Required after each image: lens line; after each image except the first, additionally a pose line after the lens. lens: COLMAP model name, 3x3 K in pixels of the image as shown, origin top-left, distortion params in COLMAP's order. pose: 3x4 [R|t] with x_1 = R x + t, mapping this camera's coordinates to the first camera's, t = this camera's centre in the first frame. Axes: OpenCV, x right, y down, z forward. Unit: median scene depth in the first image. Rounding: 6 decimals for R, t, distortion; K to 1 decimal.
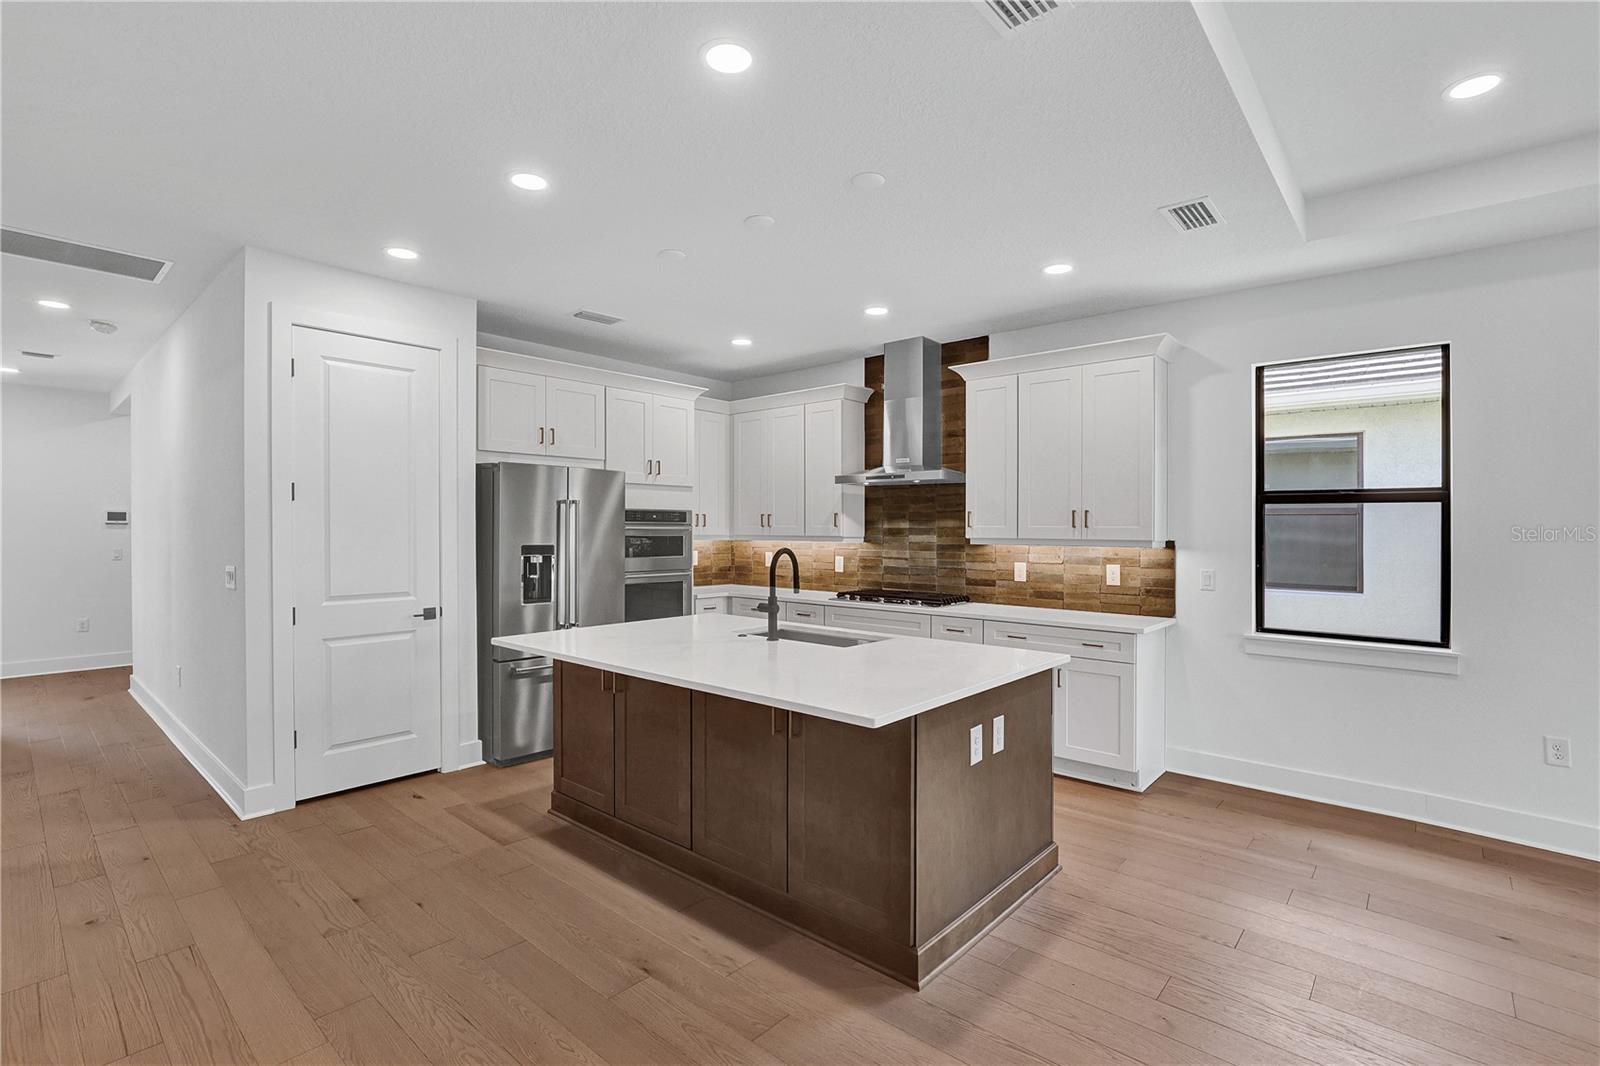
lens RADIAL K [[770.6, 0, 795.1], [0, 770.6, 531.6], [0, 0, 1]] dist [0.001522, 0.000145]
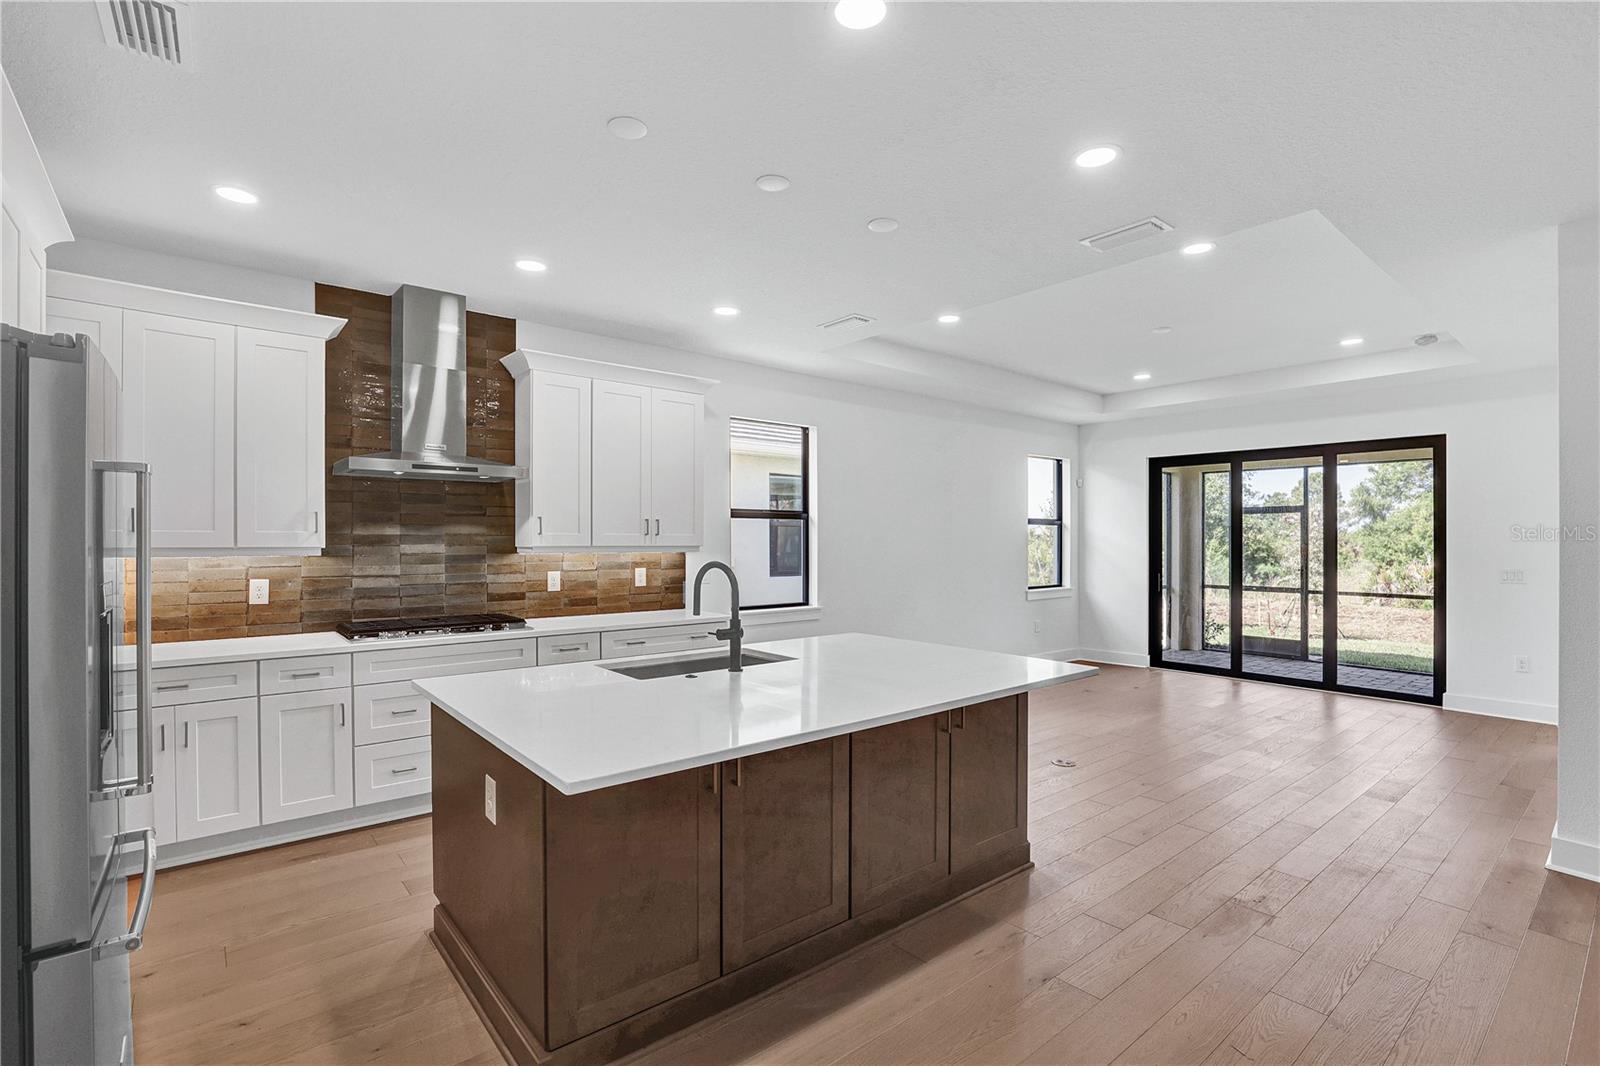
lens RADIAL K [[735.6, 0, 800.0], [0, 735.6, 533.0], [0, 0, 1]] dist [0.000693, -0.000036]
pose [[0.156425, 0.004307, 0.987680, -0.543181], [0.003252, 0.999983, -0.004876, -0.001757], [-0.987684, 0.003974, 0.156409, 0.538975]]
